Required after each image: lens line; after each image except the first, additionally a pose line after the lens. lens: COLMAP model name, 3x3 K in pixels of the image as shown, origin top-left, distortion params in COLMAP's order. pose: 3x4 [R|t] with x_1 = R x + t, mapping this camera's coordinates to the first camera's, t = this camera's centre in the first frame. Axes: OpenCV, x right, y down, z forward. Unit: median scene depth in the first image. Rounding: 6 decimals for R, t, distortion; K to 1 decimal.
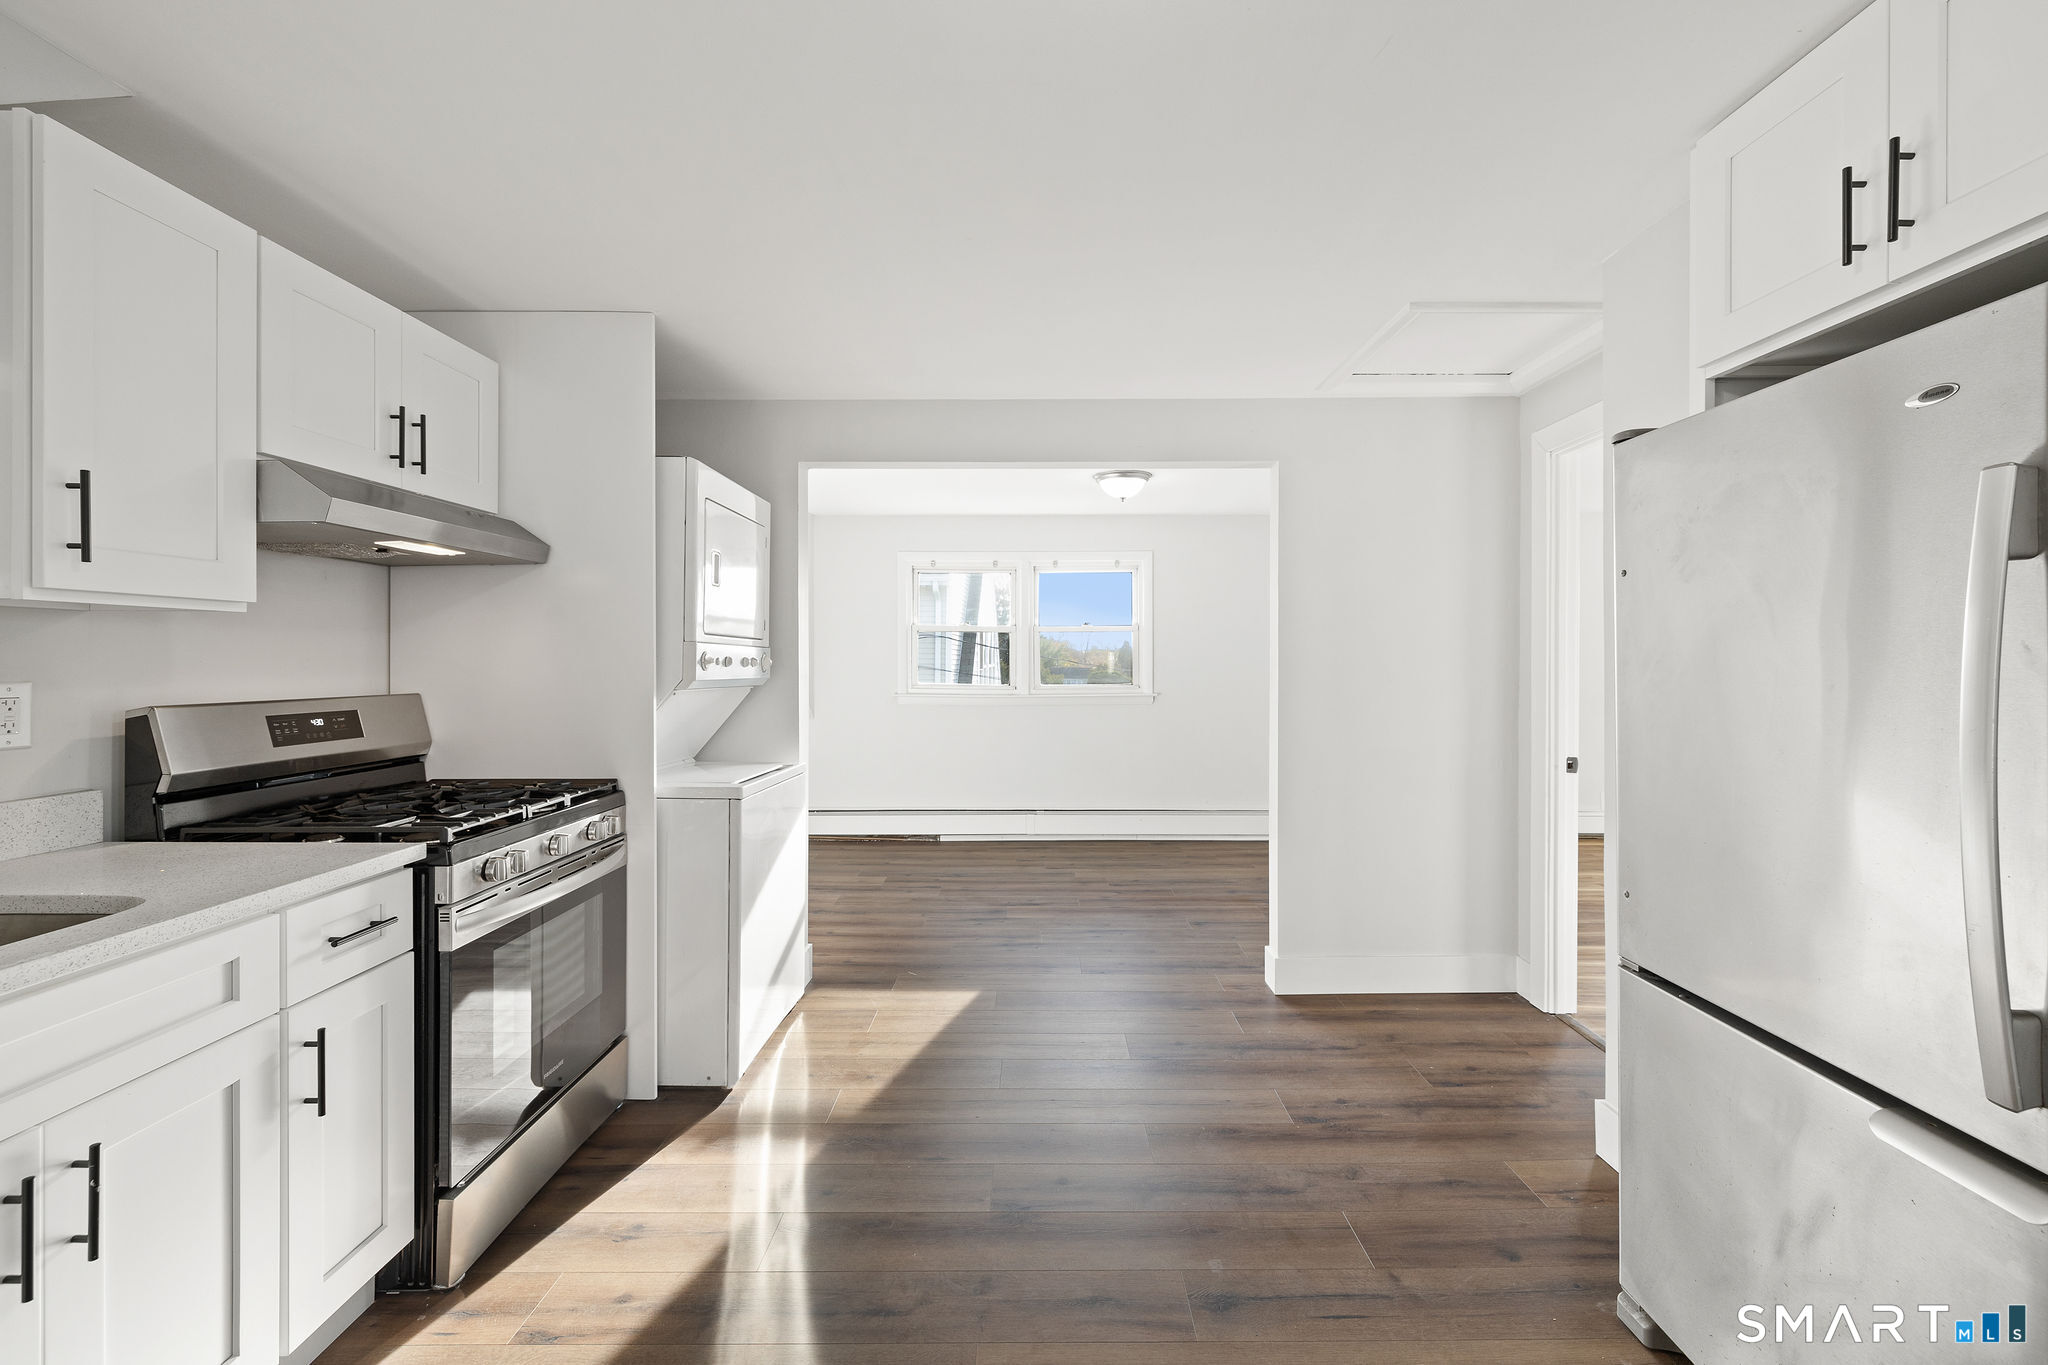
lens RADIAL K [[882.4, 0, 1023.5], [0, 882.4, 679.9], [0, 0, 1]] dist [-0.002764, 0.000219]
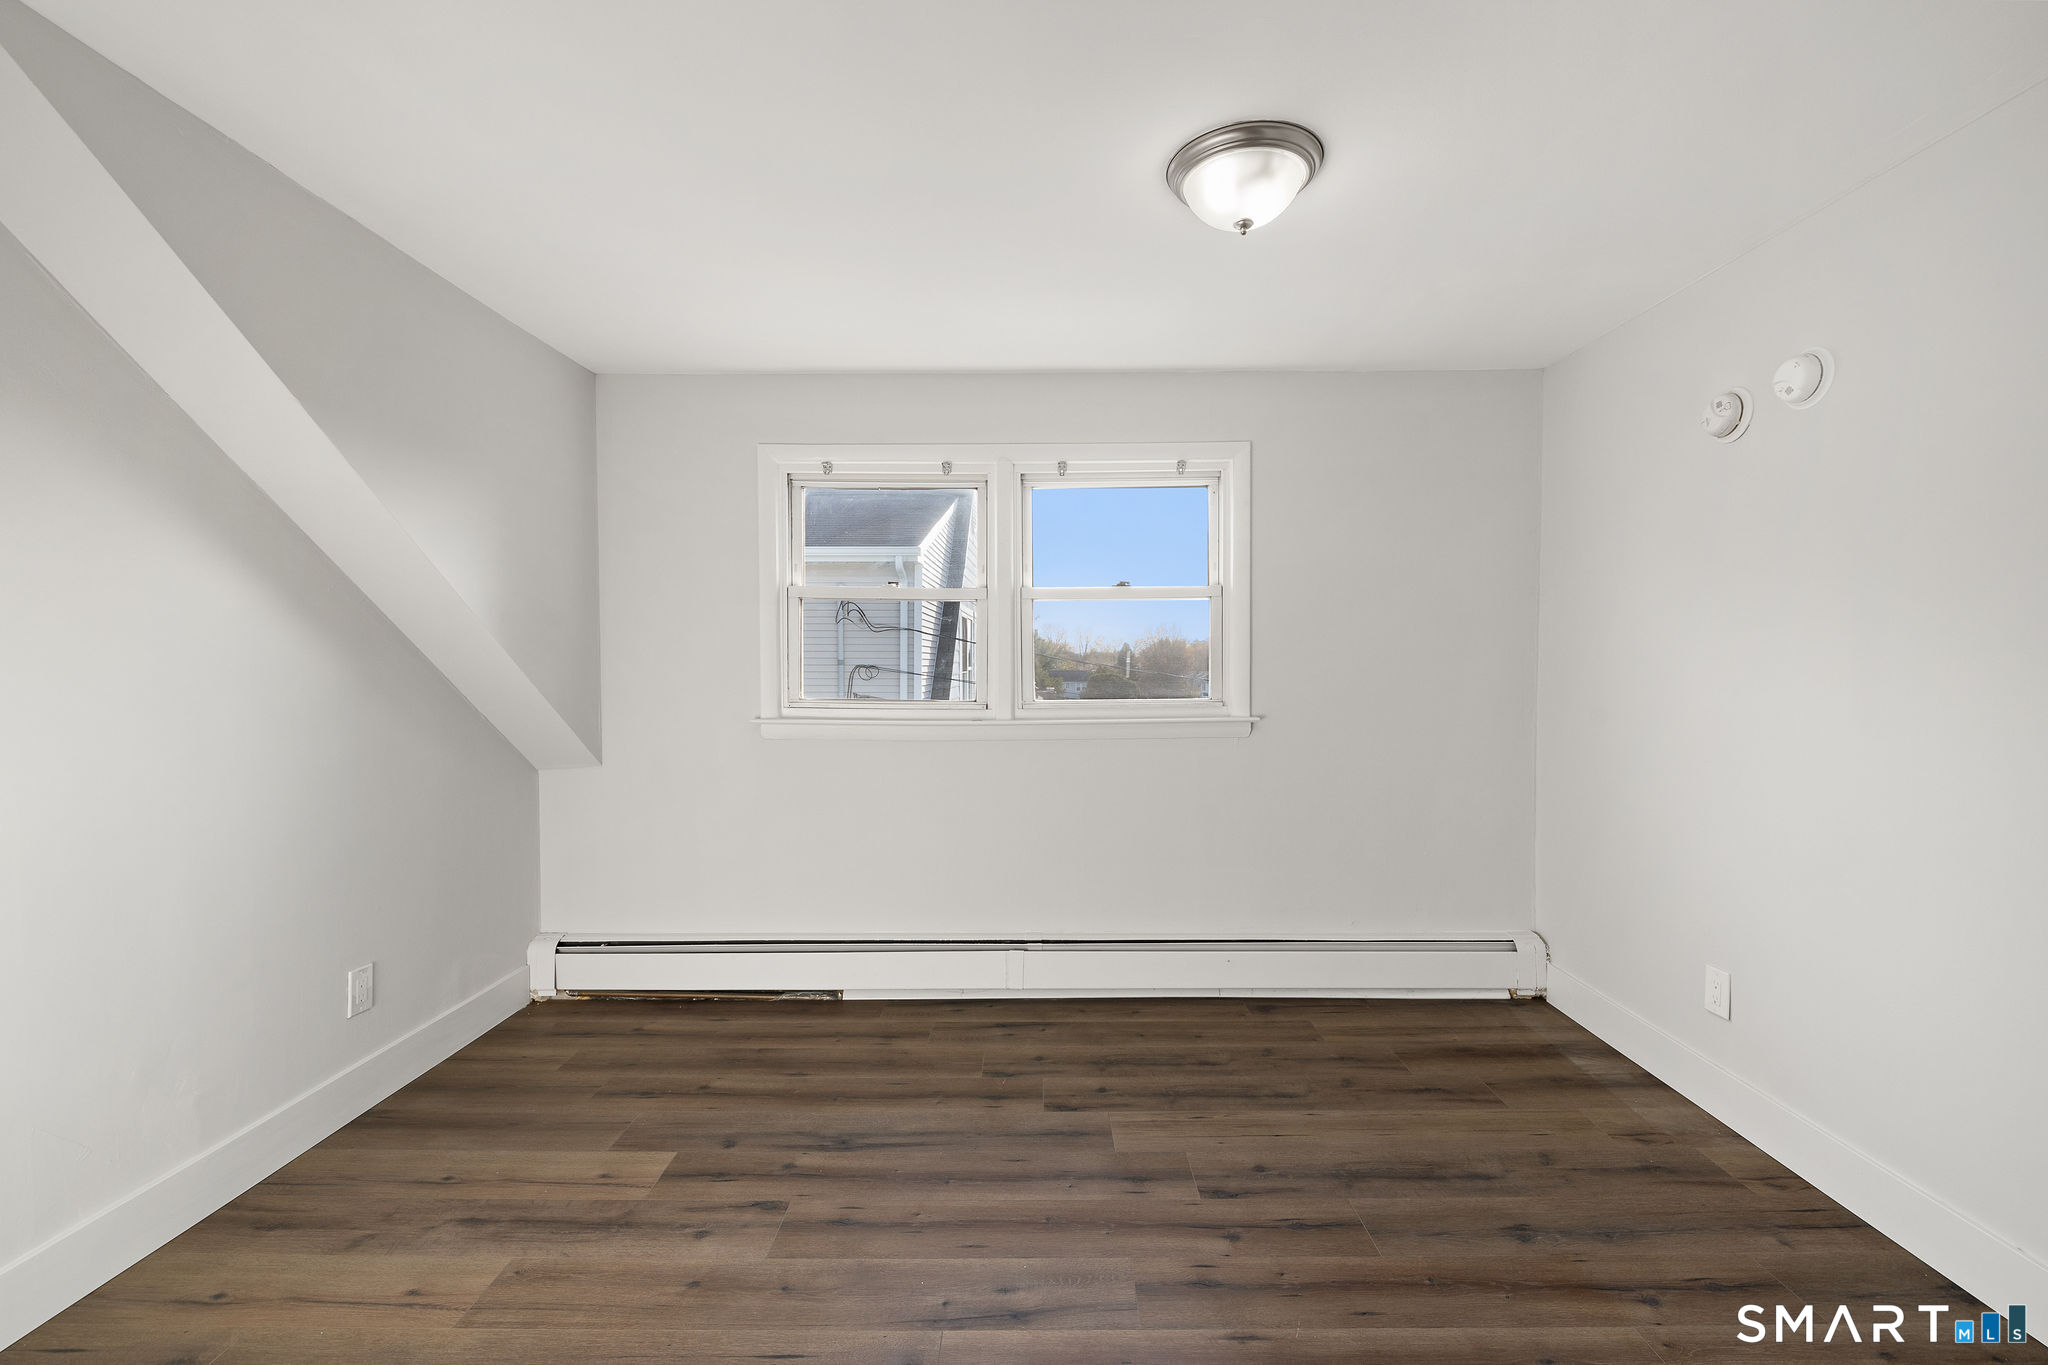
lens RADIAL K [[882.4, 0, 1022.3], [0, 882.4, 678.6], [0, 0, 1]] dist [-0.002764, 0.000219]
pose [[0.999992, -0.003957, 0.000004, 0.011938], [0.003957, 0.999984, -0.004115, -0.005336], [0.000012, 0.004115, 0.999992, 0.476402]]
